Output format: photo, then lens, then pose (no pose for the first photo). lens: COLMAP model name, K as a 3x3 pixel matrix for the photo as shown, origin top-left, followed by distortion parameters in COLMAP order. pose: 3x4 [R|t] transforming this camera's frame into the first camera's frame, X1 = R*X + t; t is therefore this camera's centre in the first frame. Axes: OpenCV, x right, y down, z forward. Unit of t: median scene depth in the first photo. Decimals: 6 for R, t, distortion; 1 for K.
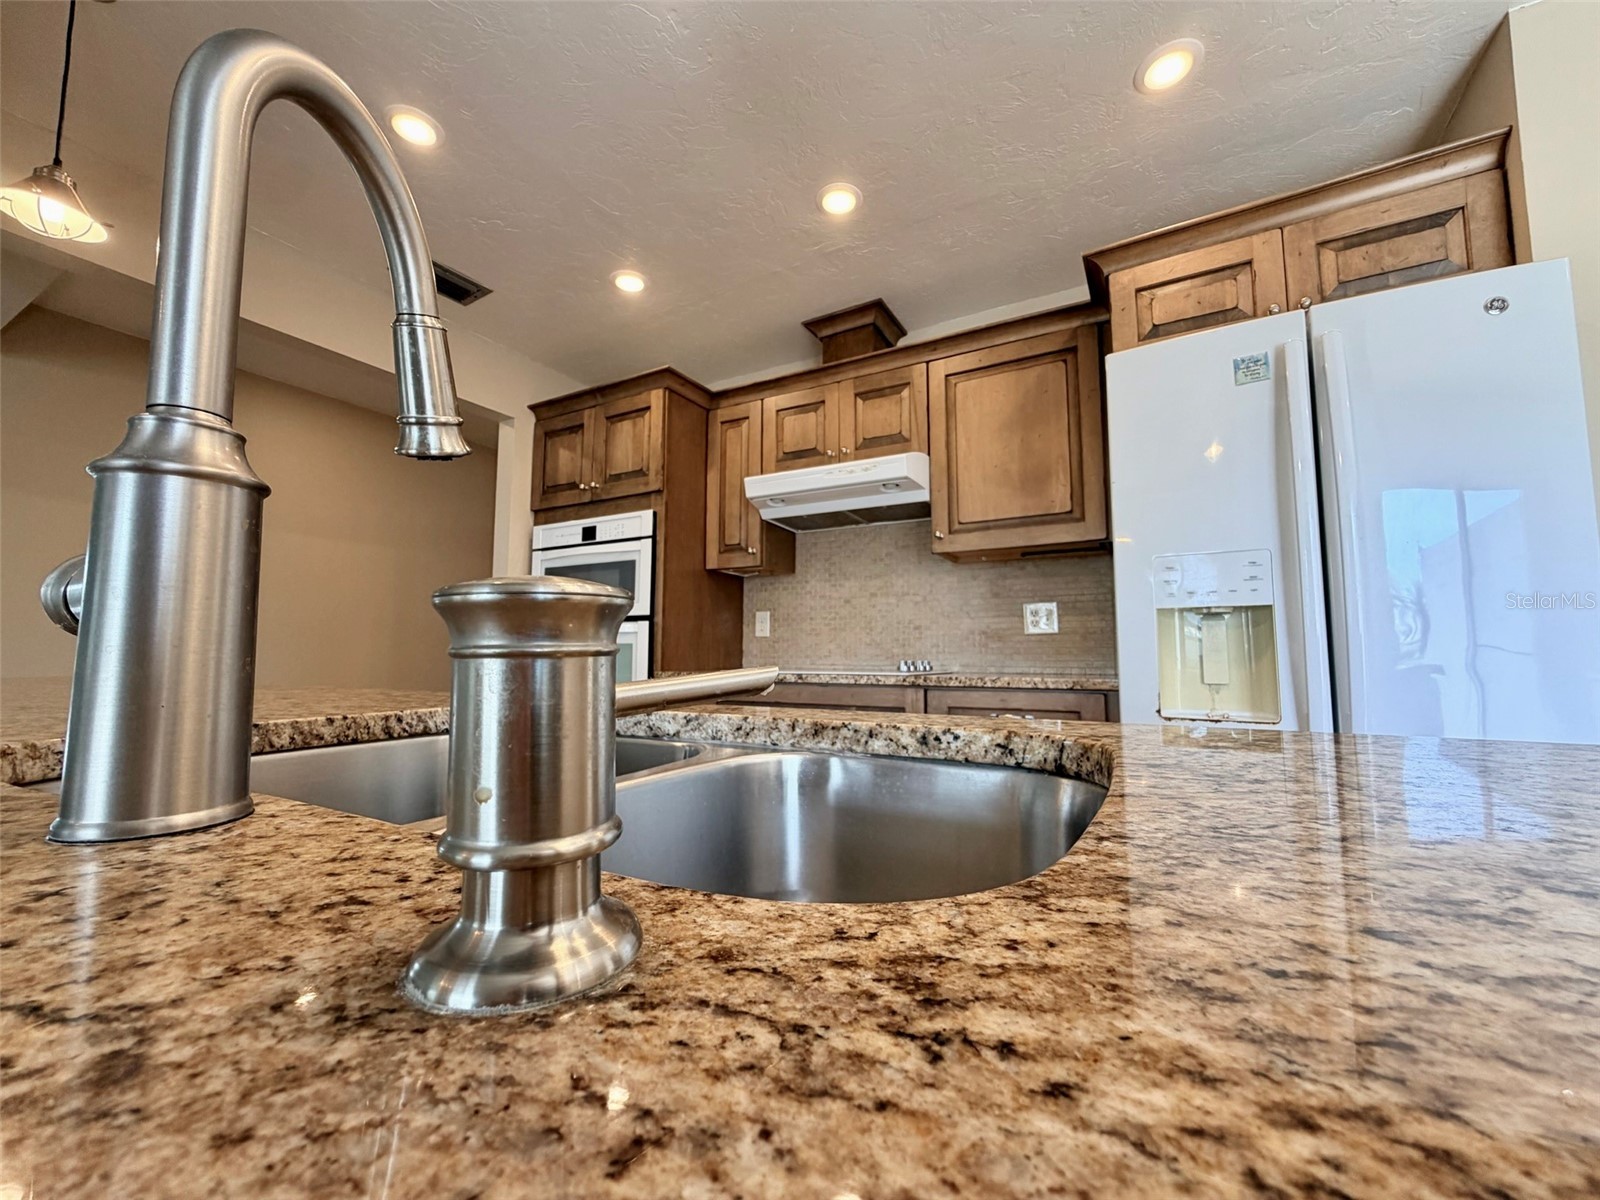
lens RADIAL K [[639.2, 0, 793.8], [0, 639.2, 601.2], [0, 0, 1]] dist [0.000187, 0.000013]
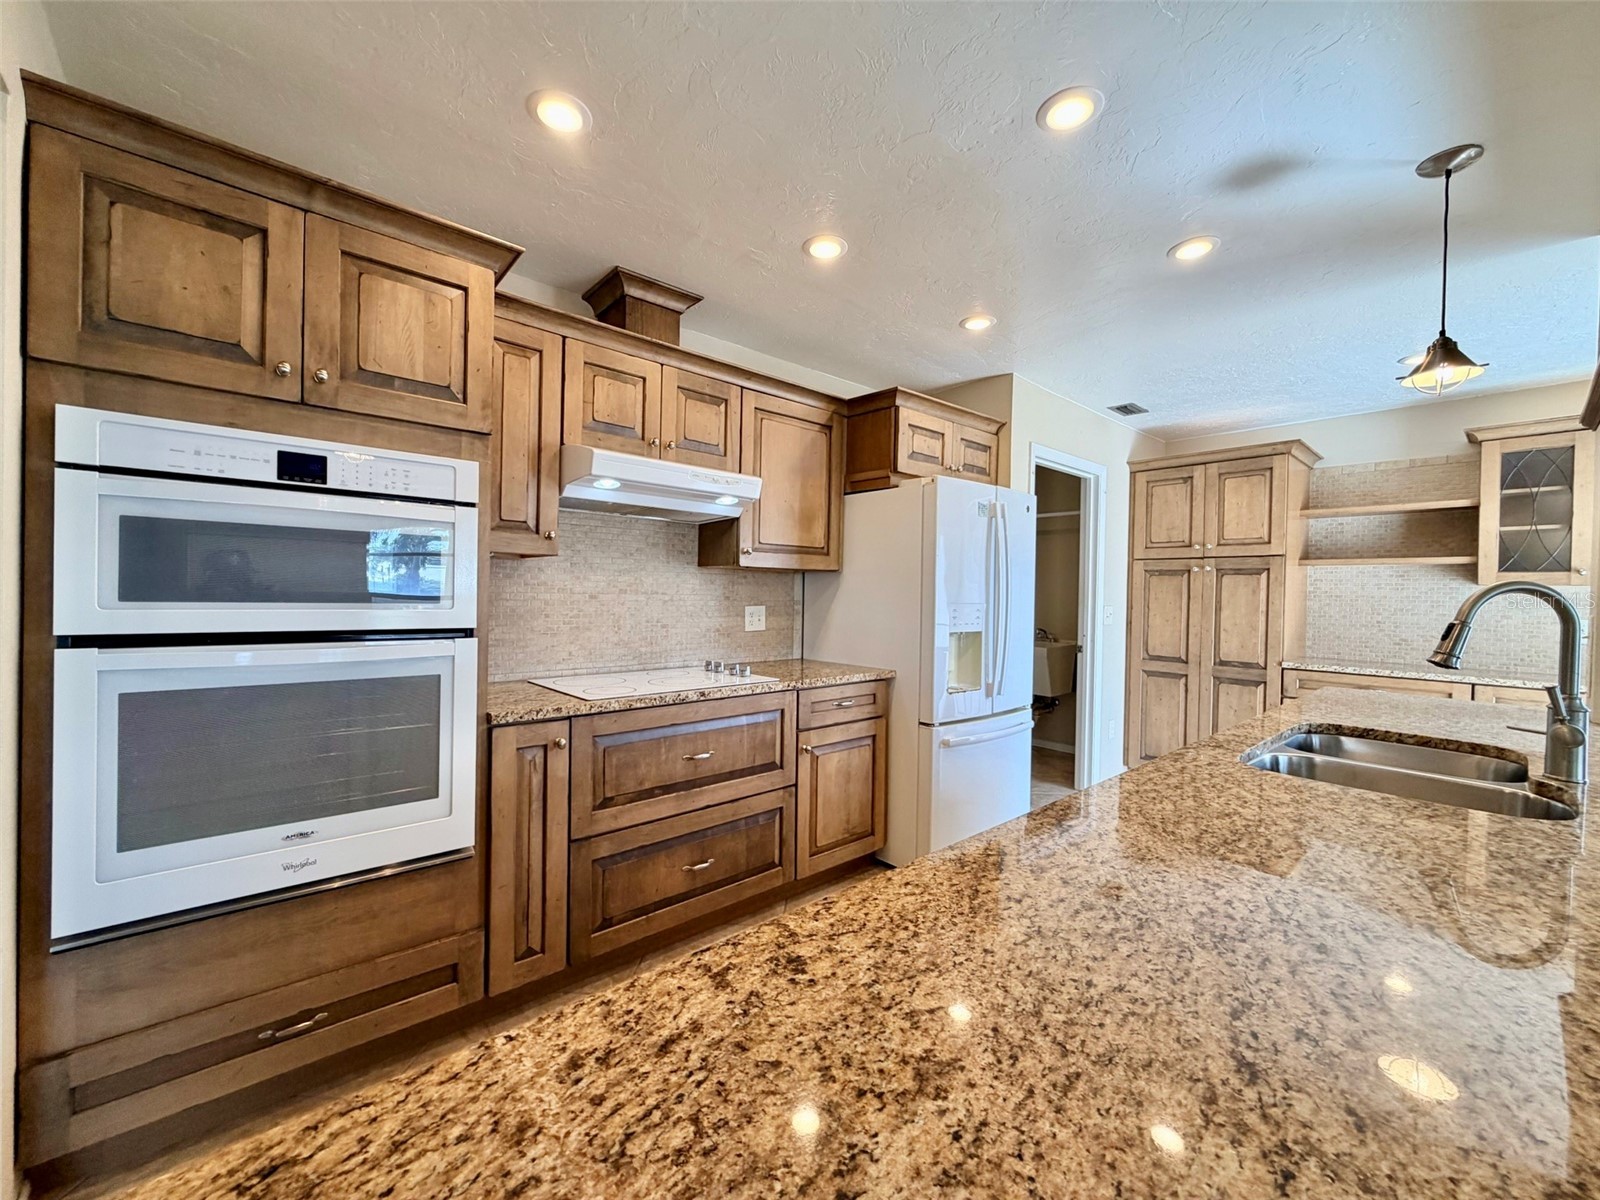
lens RADIAL K [[639.2, 0, 793.8], [0, 639.2, 601.2], [0, 0, 1]] dist [0.000187, 0.000013]
pose [[0.331472, -0.007925, 0.943432, -0.715921], [-0.095896, 0.994503, 0.042047, -0.062400], [-0.938579, -0.104409, 0.328890, 0.480424]]
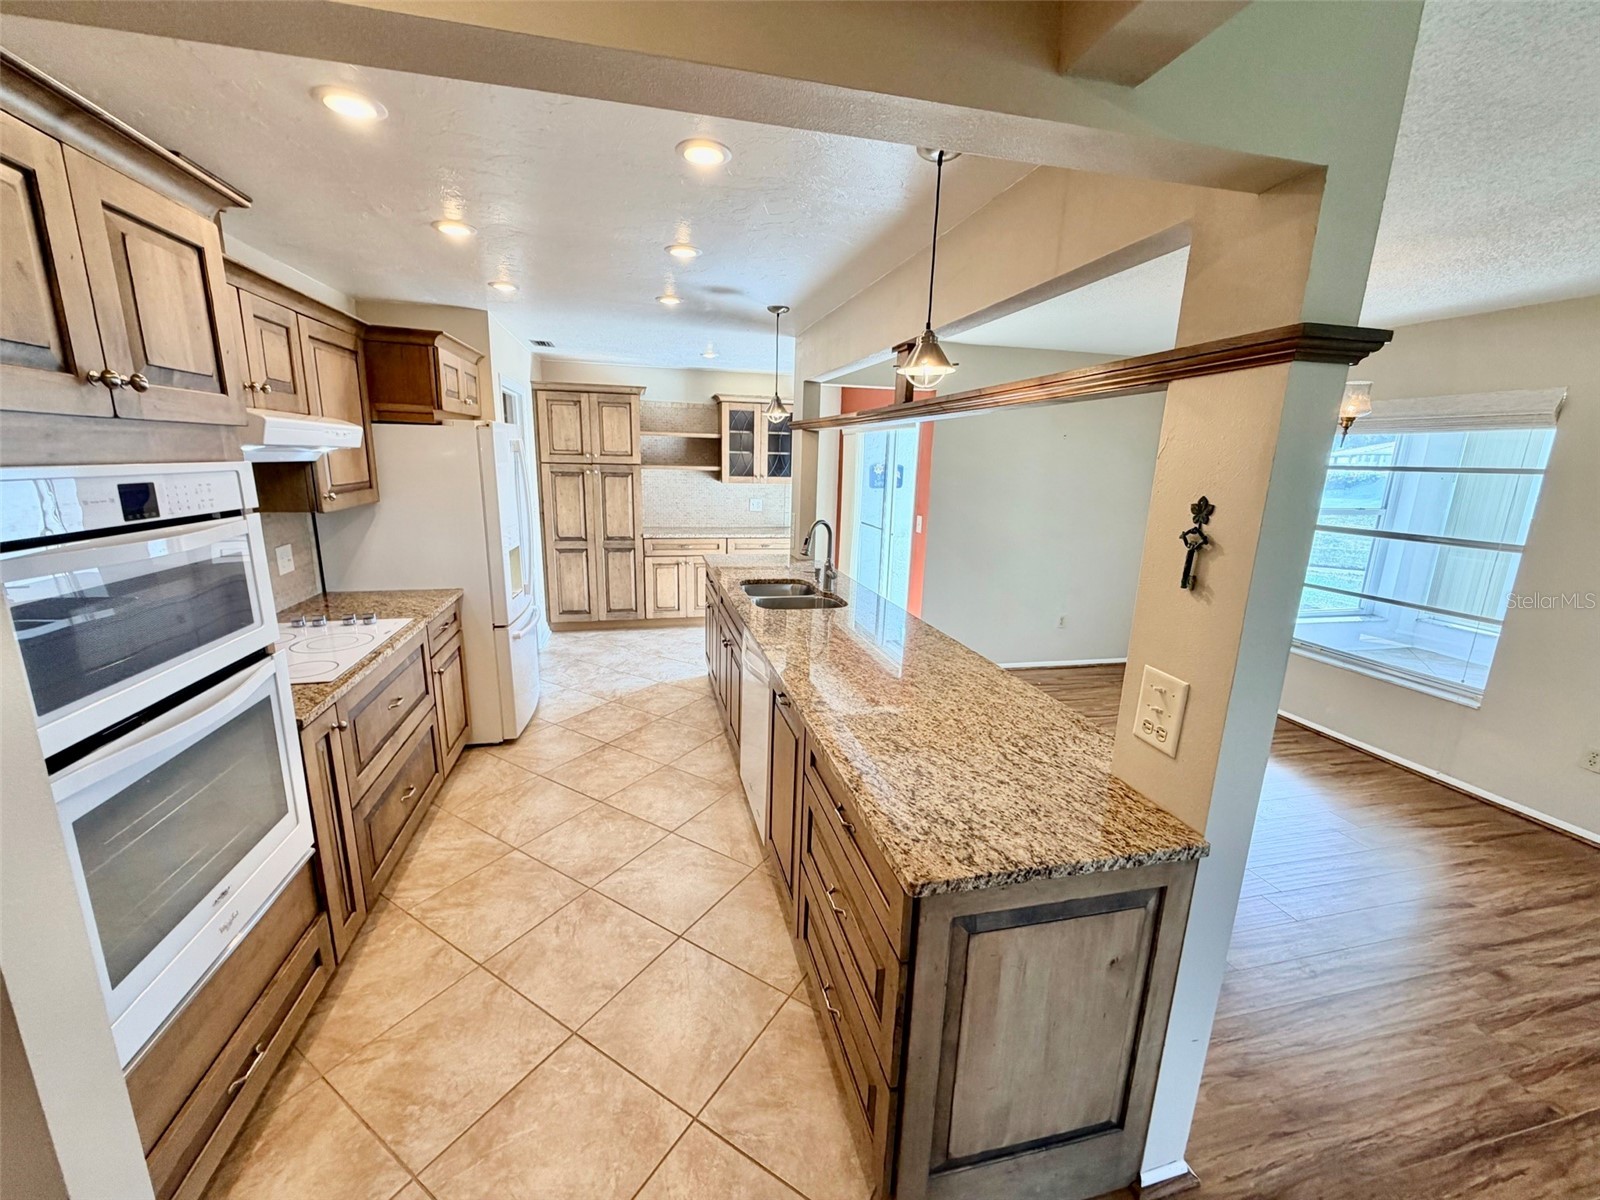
lens RADIAL K [[639.2, 0, 793.8], [0, 639.2, 601.2], [0, 0, 1]] dist [0.000187, 0.000013]
pose [[-0.680645, -0.181344, 0.709815, -0.976010], [-0.087066, 0.982036, 0.167404, -0.157899], [-0.727422, 0.052142, -0.684207, 1.040576]]
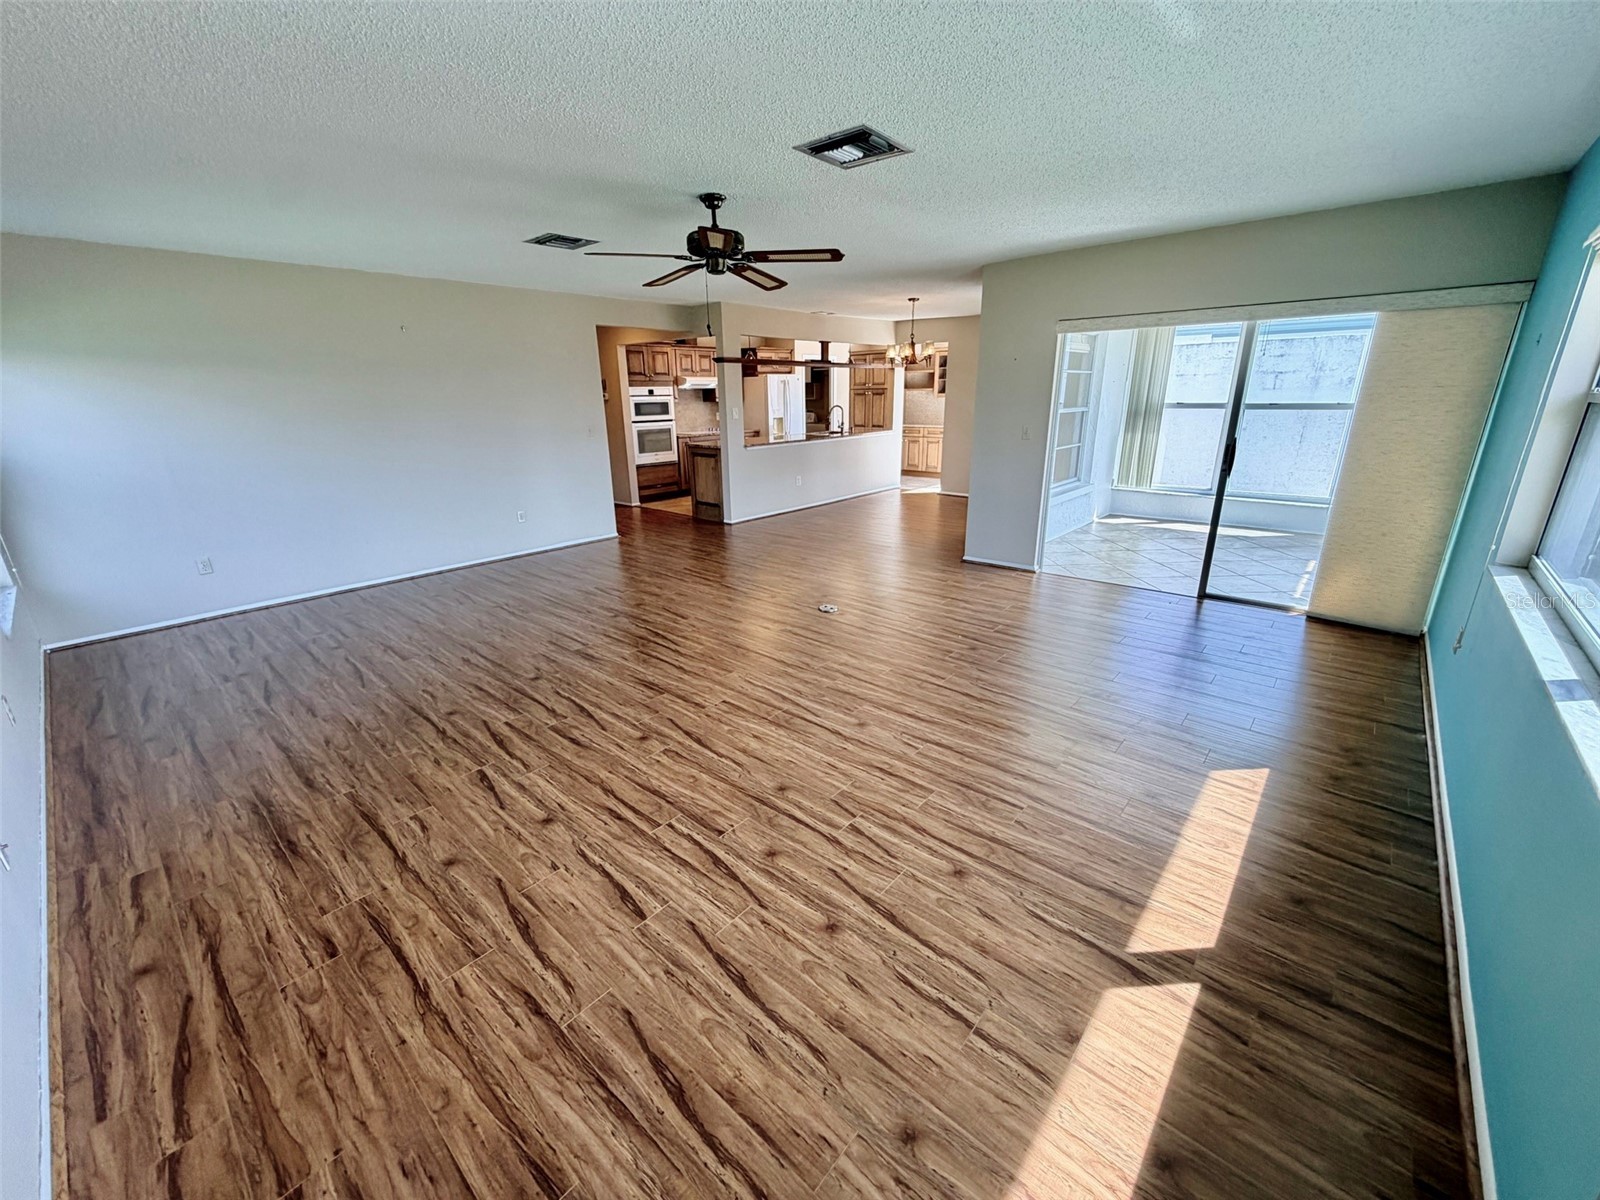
lens RADIAL K [[639.2, 0, 793.8], [0, 639.2, 601.2], [0, 0, 1]] dist [0.000187, 0.000013]
pose [[0.211189, -0.309187, 0.927255, -3.561058], [-0.064171, 0.942220, 0.328792, -0.227340], [-0.975337, -0.128940, 0.179145, -0.377266]]
